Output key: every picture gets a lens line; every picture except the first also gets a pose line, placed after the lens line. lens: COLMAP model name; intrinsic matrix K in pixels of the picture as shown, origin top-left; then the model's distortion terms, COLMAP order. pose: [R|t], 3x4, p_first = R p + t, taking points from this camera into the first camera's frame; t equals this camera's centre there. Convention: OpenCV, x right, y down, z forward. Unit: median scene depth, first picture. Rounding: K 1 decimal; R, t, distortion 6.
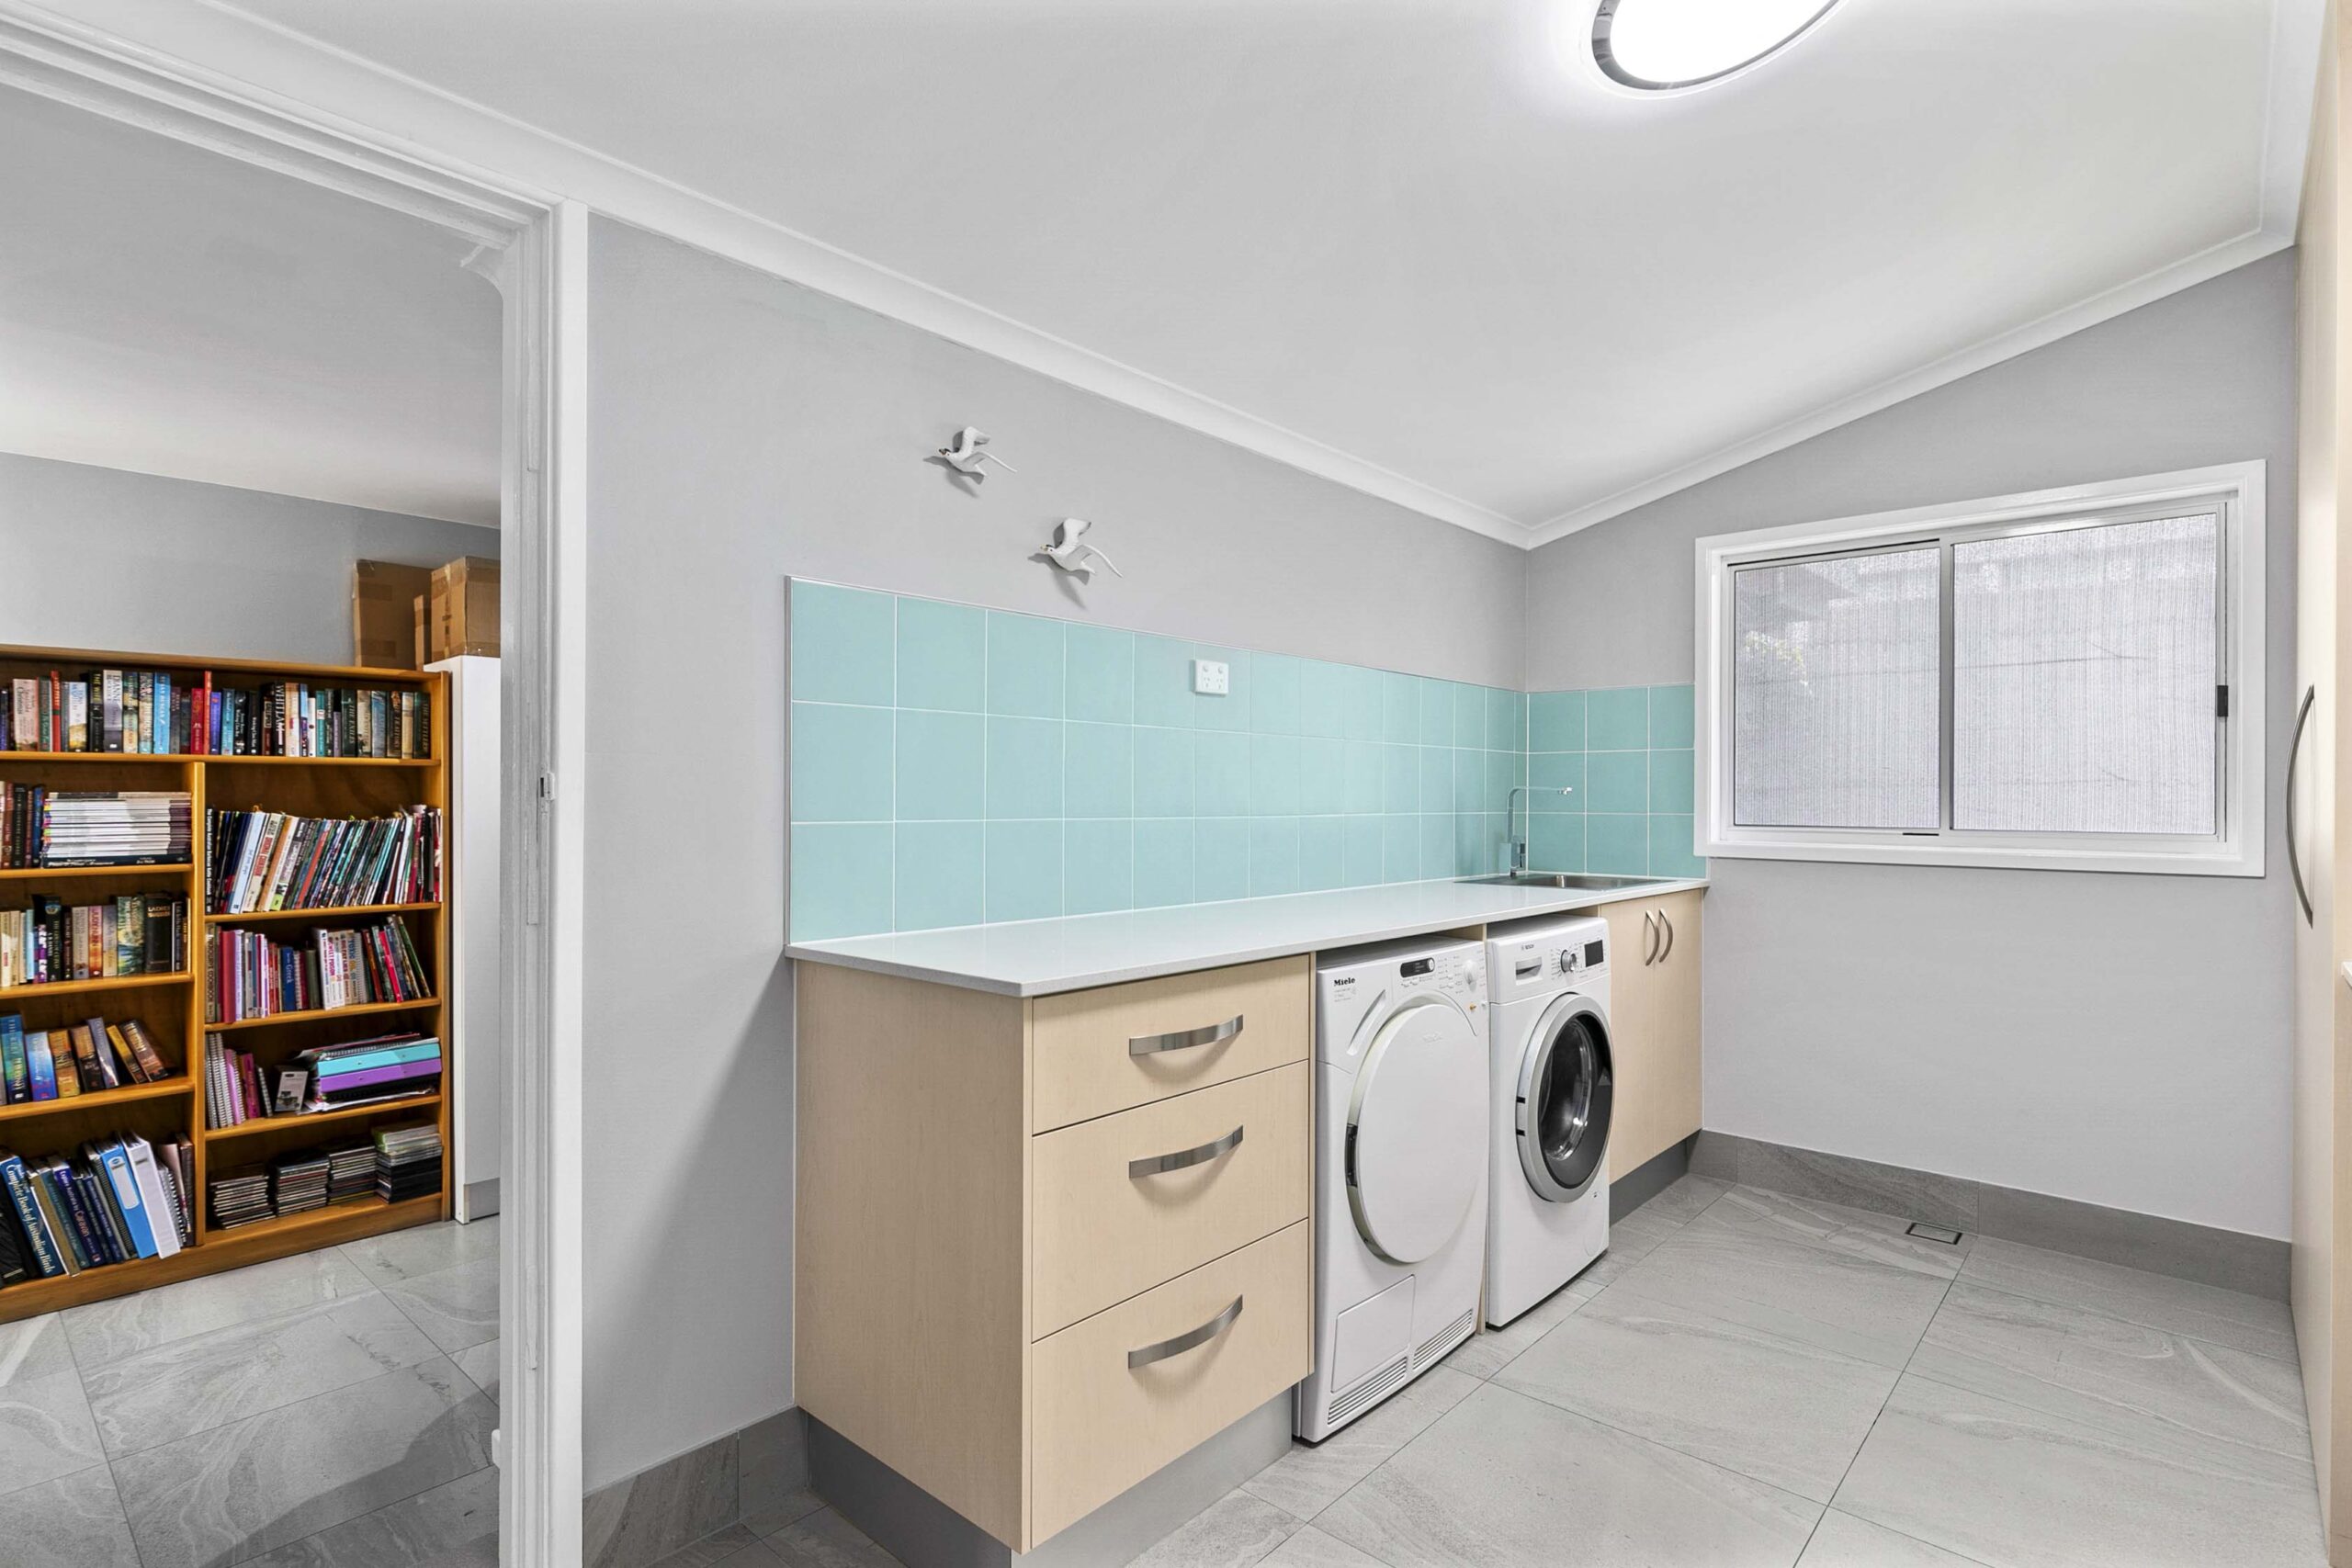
lens RADIAL K [[1160.3, 0, 1185.6], [0, 1160.3, 787.6], [0, 0, 1]] dist [0.001411, 0.000030]
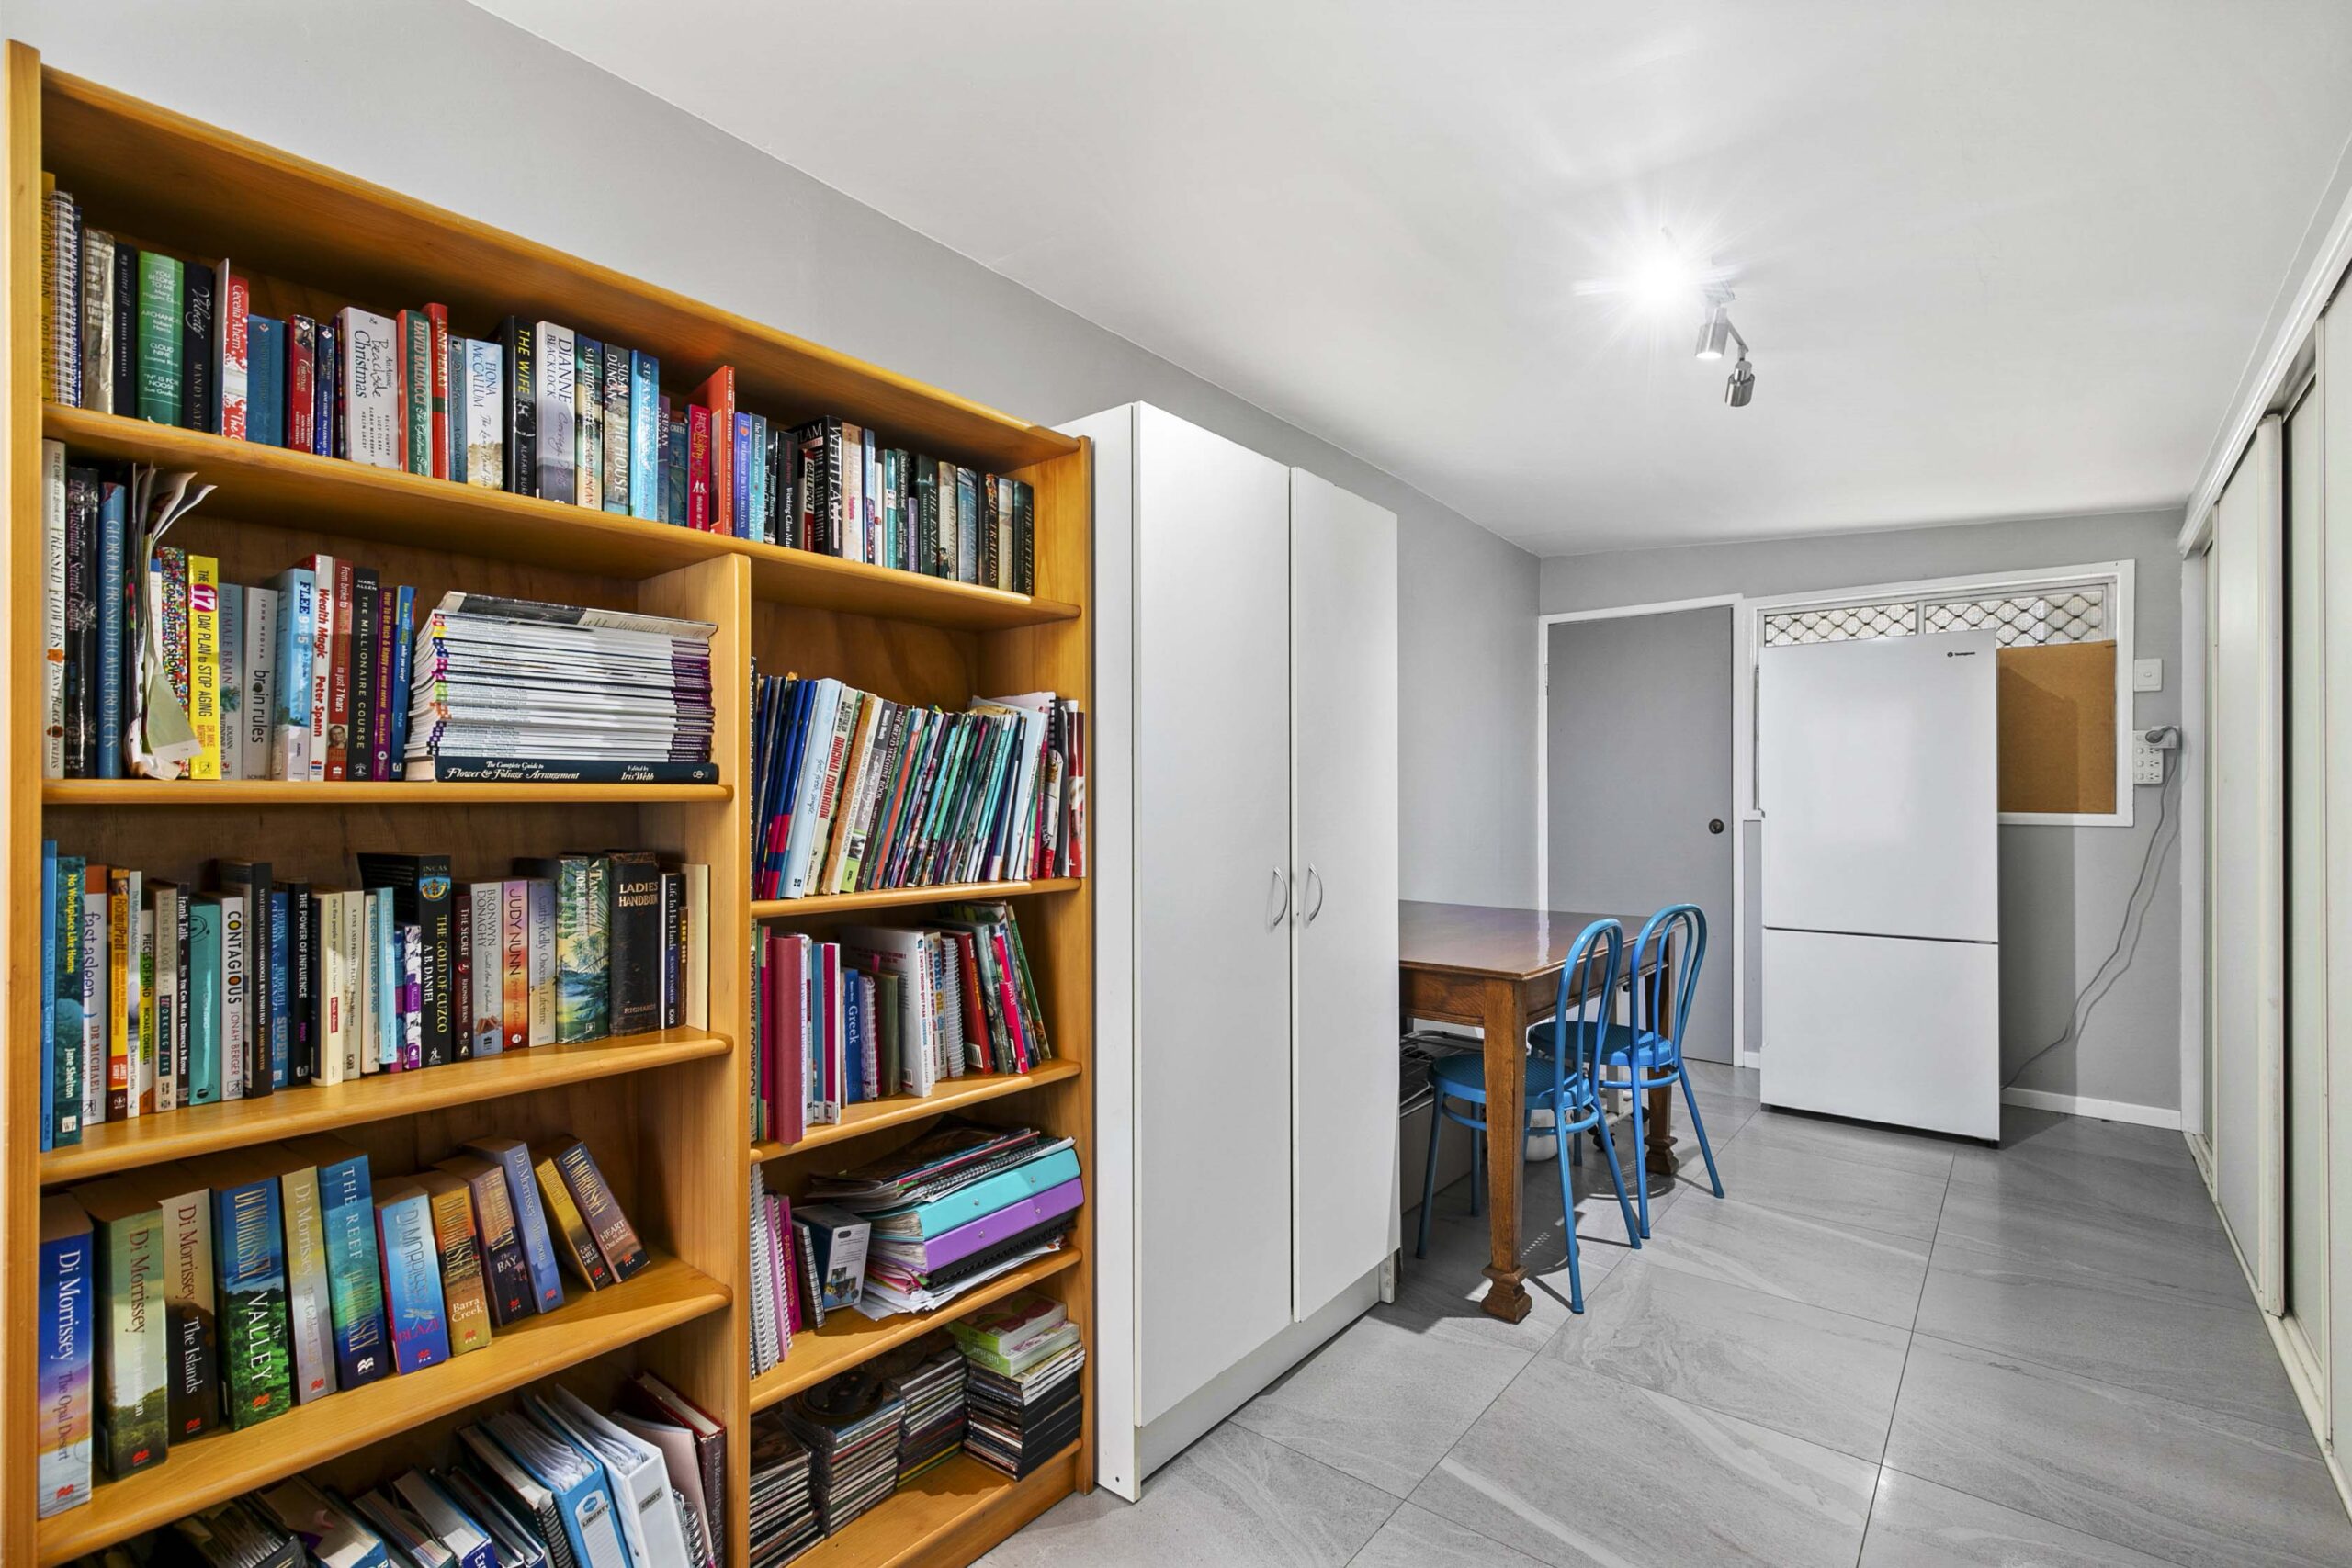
lens RADIAL K [[1062.5, 0, 1168.1], [0, 1062.5, 792.4], [0, 0, 1]] dist [0.002258, 0.000946]
pose [[0.998845, 0.000818, 0.048041, -0.700280], [-0.000623, 0.999992, -0.004061, 0.069387], [-0.048044, 0.004026, 0.998837, 0.585719]]
